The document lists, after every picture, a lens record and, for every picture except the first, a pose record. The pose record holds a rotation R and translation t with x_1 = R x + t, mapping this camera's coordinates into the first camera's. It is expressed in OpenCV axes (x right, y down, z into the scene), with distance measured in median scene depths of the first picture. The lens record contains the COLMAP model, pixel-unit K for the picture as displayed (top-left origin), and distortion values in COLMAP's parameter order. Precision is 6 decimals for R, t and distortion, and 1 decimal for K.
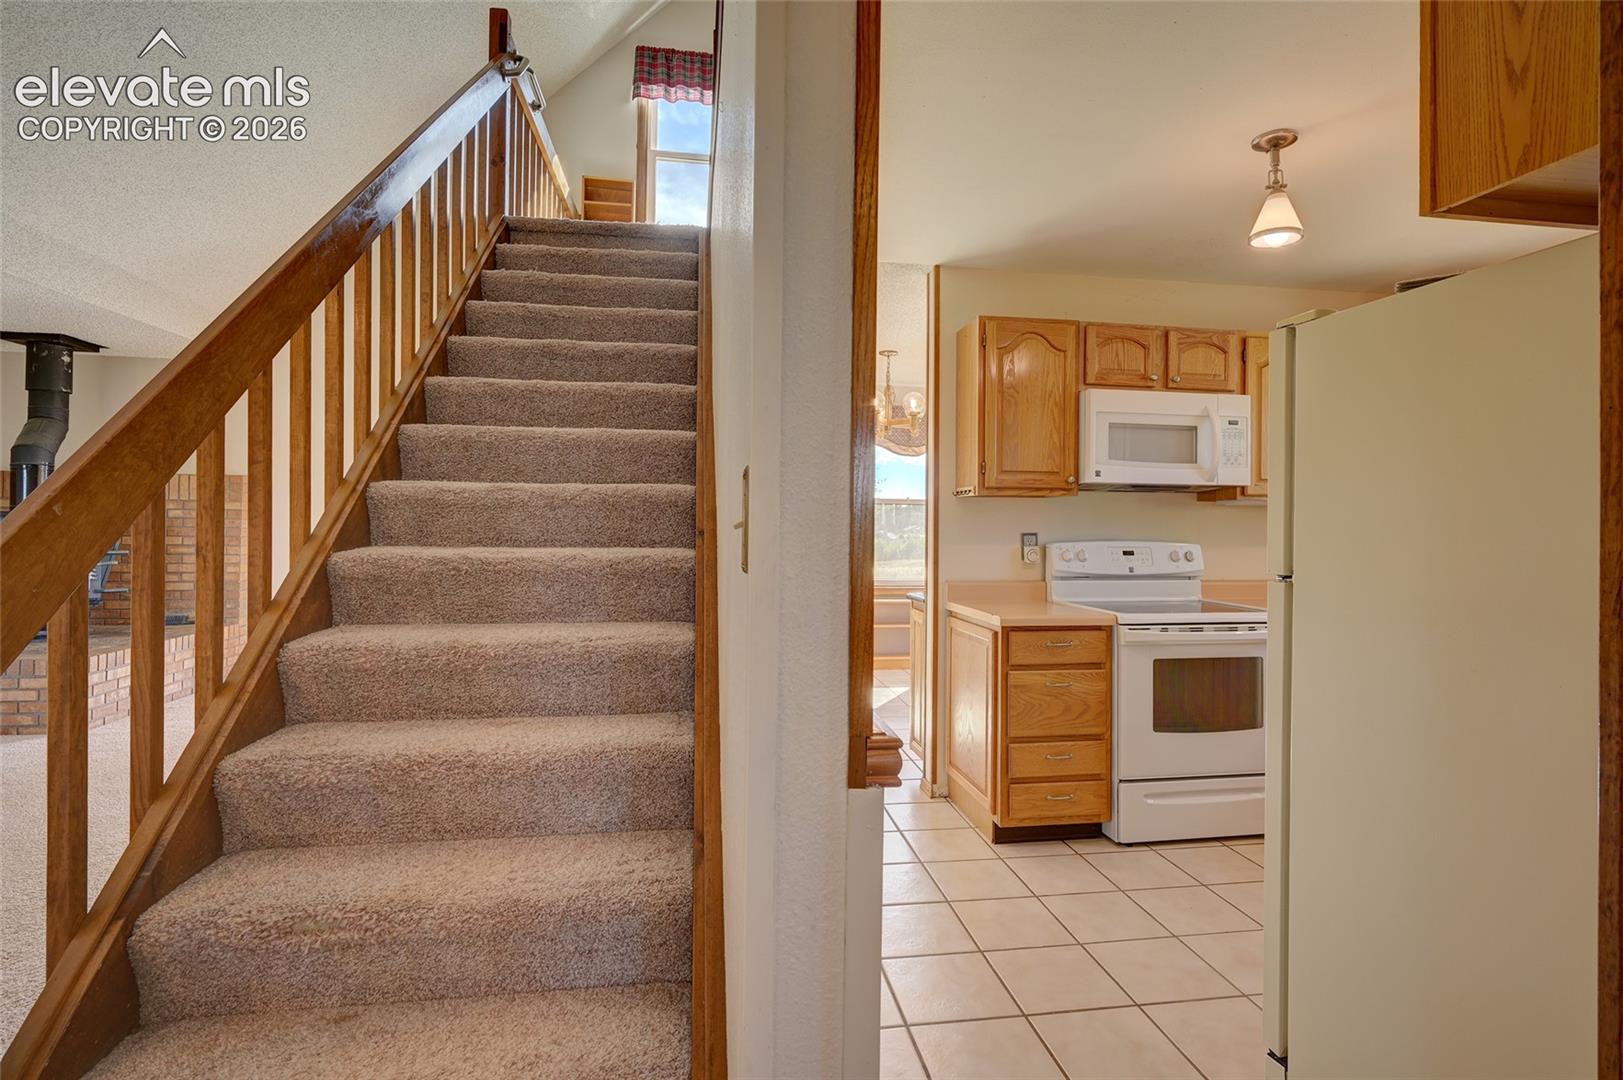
lens RADIAL K [[793.0, 0, 814.1], [0, 793.0, 519.8], [0, 0, 1]] dist [-0.001638, 0.000274]
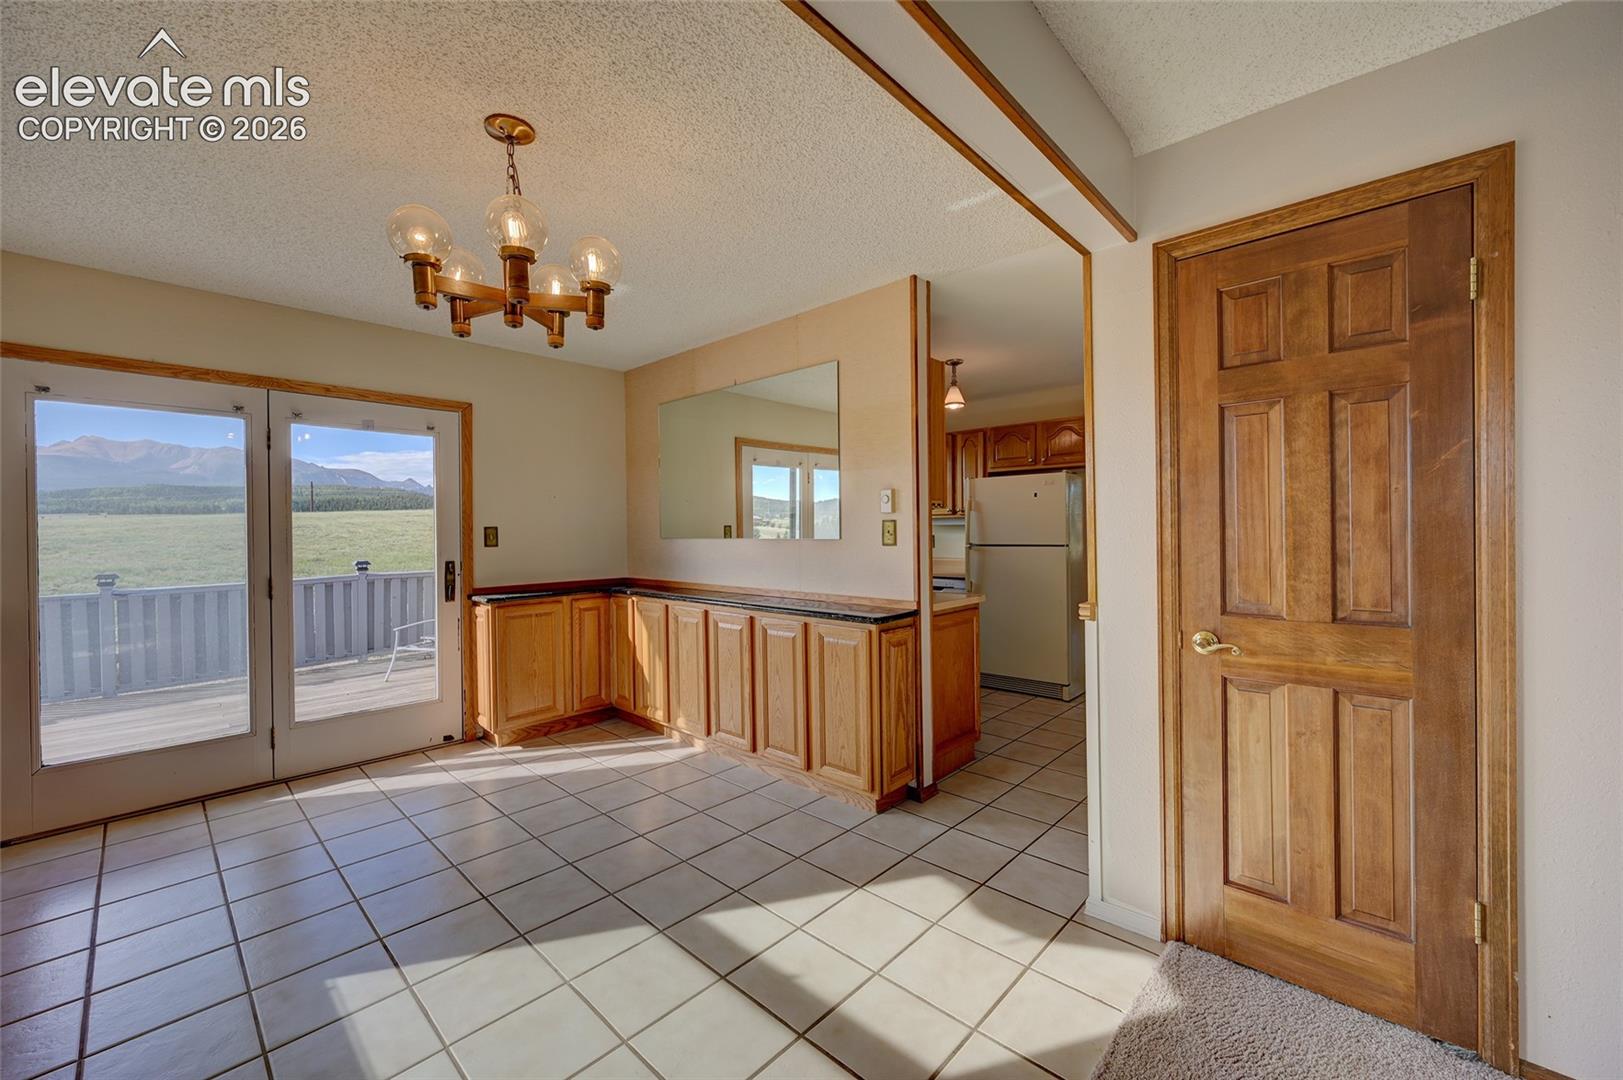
lens RADIAL K [[639.9, 0, 816.8], [0, 639.9, 535.3], [0, 0, 1]] dist [-0.001984, -0.000240]
pose [[-0.621336, -0.008134, 0.783502, -0.434291], [0.003775, 0.999903, 0.013375, -0.001301], [-0.783535, 0.011268, -0.621245, 1.700992]]
